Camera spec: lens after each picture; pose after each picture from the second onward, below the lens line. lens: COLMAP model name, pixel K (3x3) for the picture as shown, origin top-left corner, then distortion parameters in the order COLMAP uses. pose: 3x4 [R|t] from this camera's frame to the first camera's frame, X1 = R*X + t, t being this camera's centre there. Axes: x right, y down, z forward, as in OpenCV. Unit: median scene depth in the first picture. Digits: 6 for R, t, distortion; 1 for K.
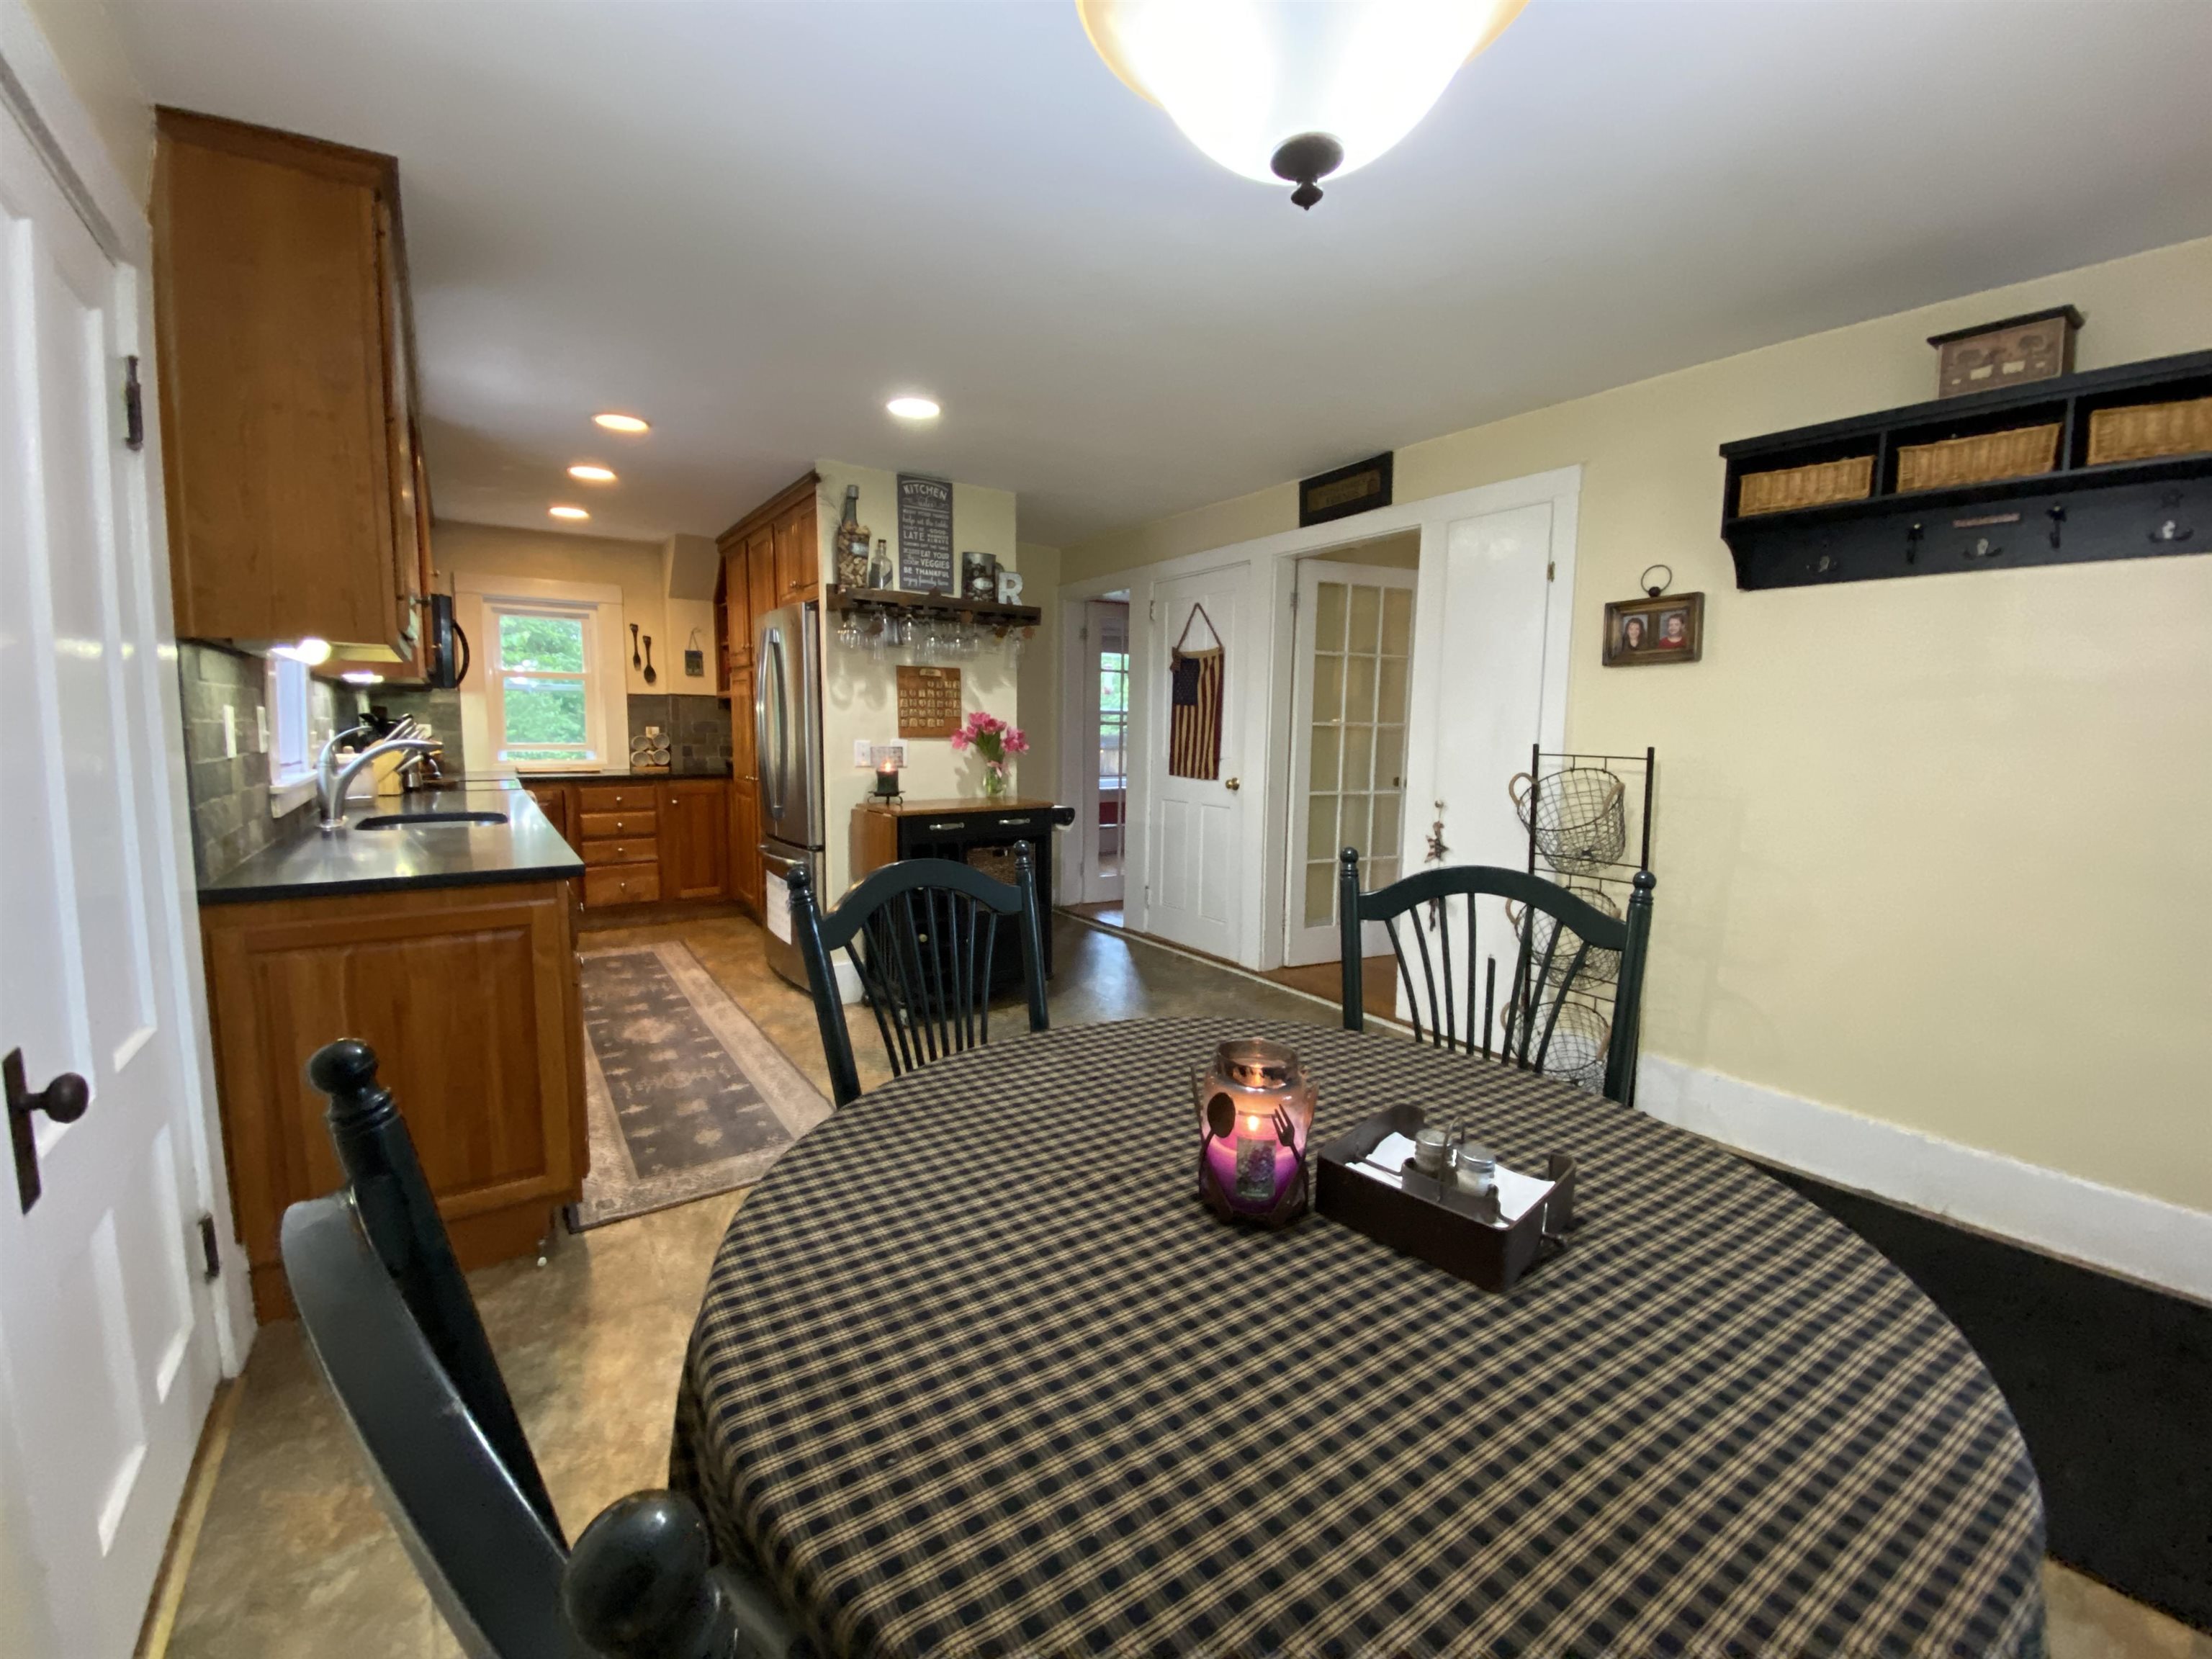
lens RADIAL K [[886.0, 0, 1123.4], [0, 886.0, 822.1], [0, 0, 1]] dist [0.011458, -0.015857]
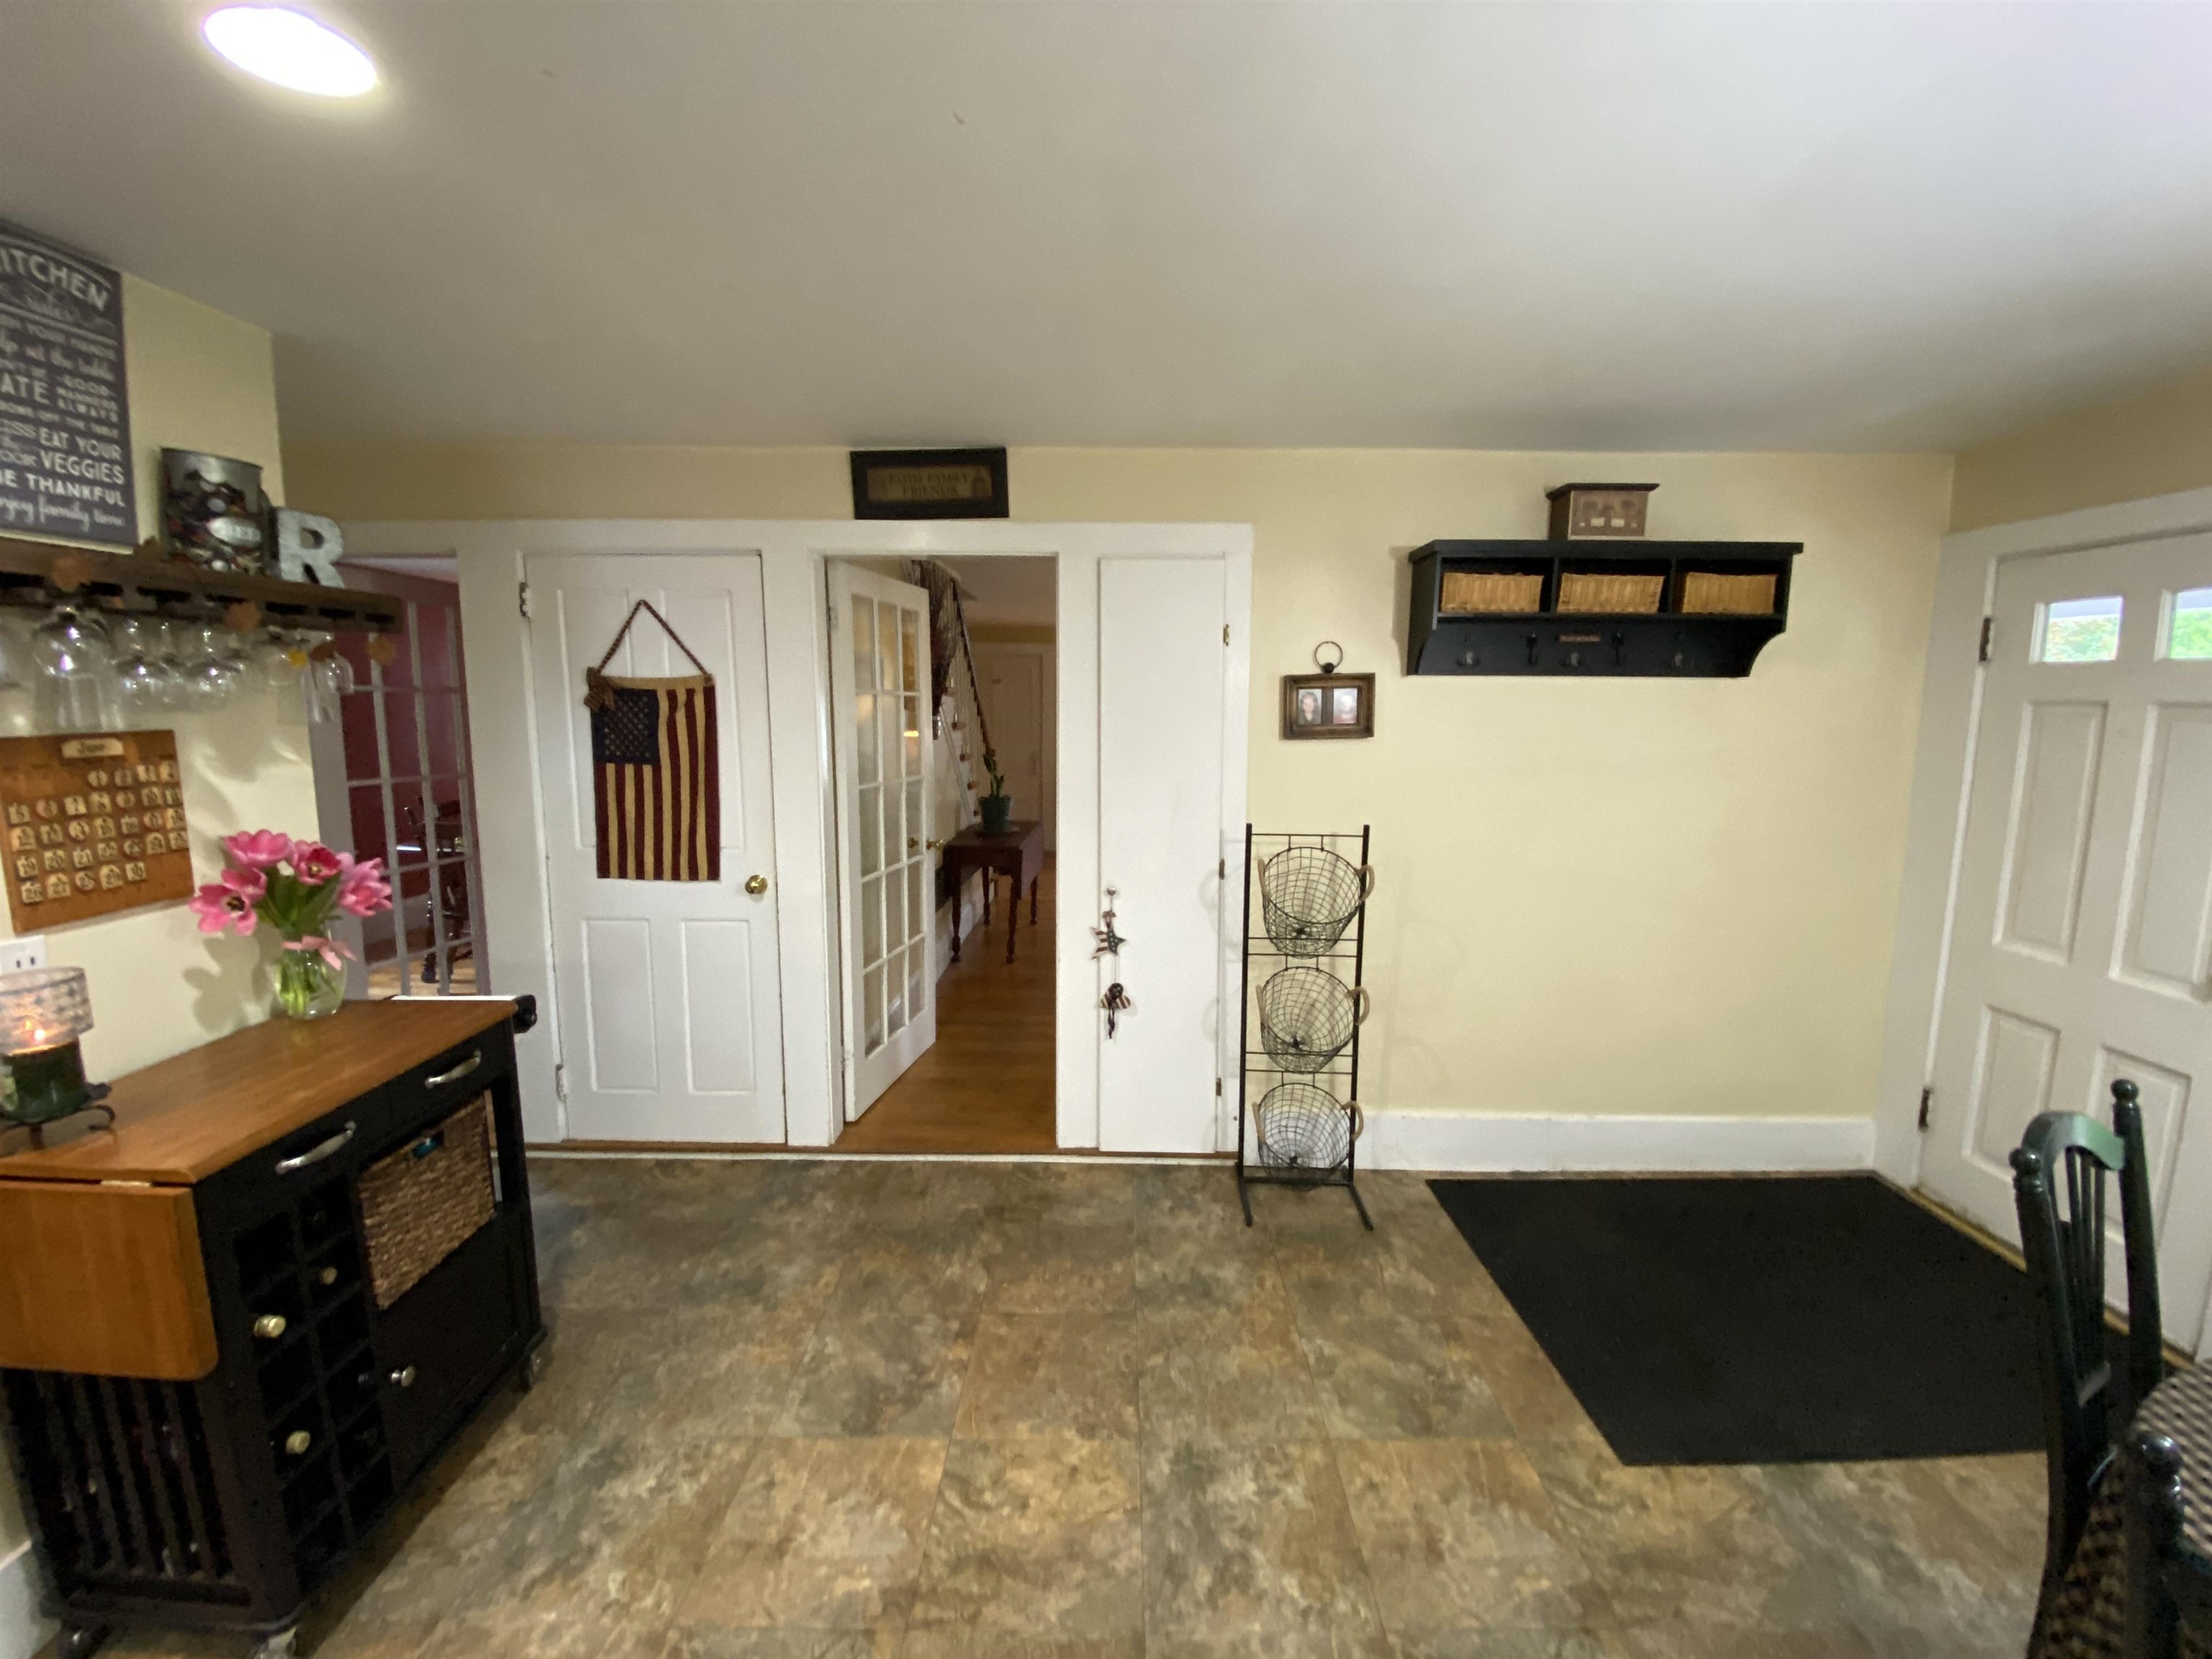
lens RADIAL K [[886.0, 0, 1110.5], [0, 886.0, 818.5], [0, 0, 1]] dist [0.011458, -0.015857]
pose [[0.598324, -0.109157, 0.793784, -0.257330], [0.087390, 0.993657, 0.070771, -0.126377], [-0.796474, 0.027025, 0.604069, 0.417065]]
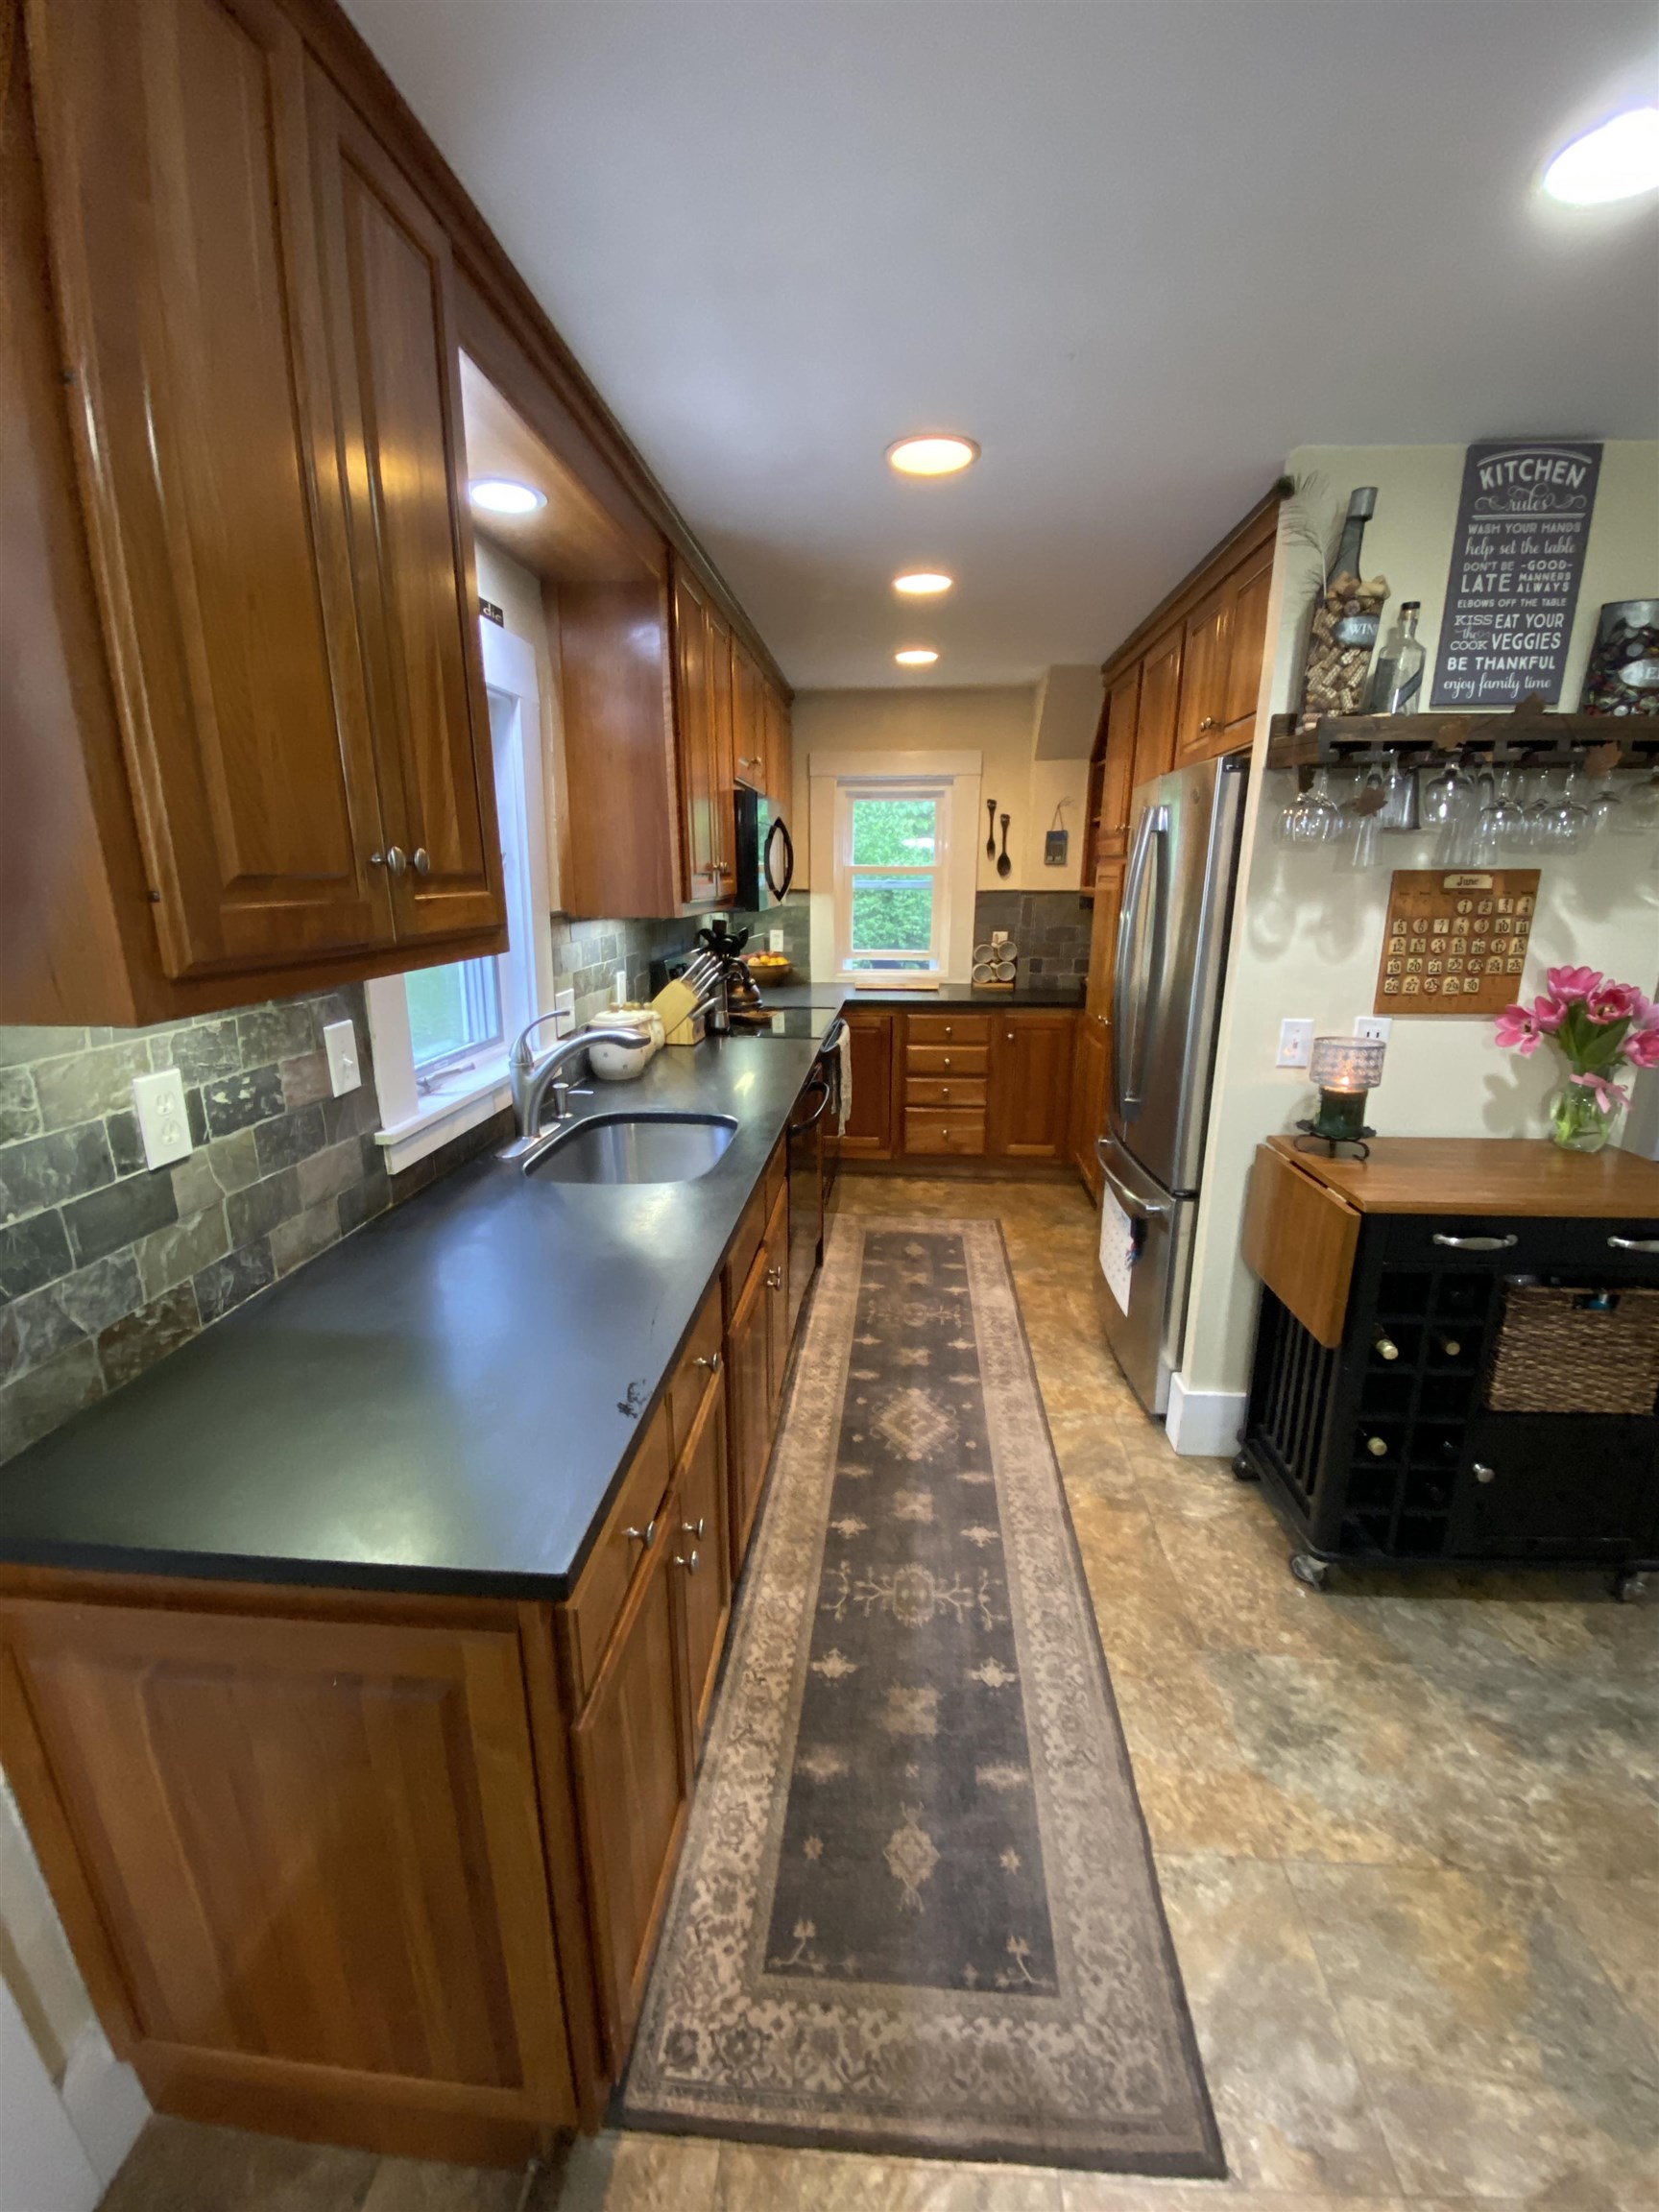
lens RADIAL K [[886.0, 0, 836.5], [0, 886.0, 1110.5], [0, 0, 1]] dist [0.011458, -0.015857]
pose [[0.756646, 0.159858, -0.633982, -0.151427], [-0.061867, 0.982805, 0.173976, -0.108762], [0.650891, -0.092416, 0.753525, 0.395407]]
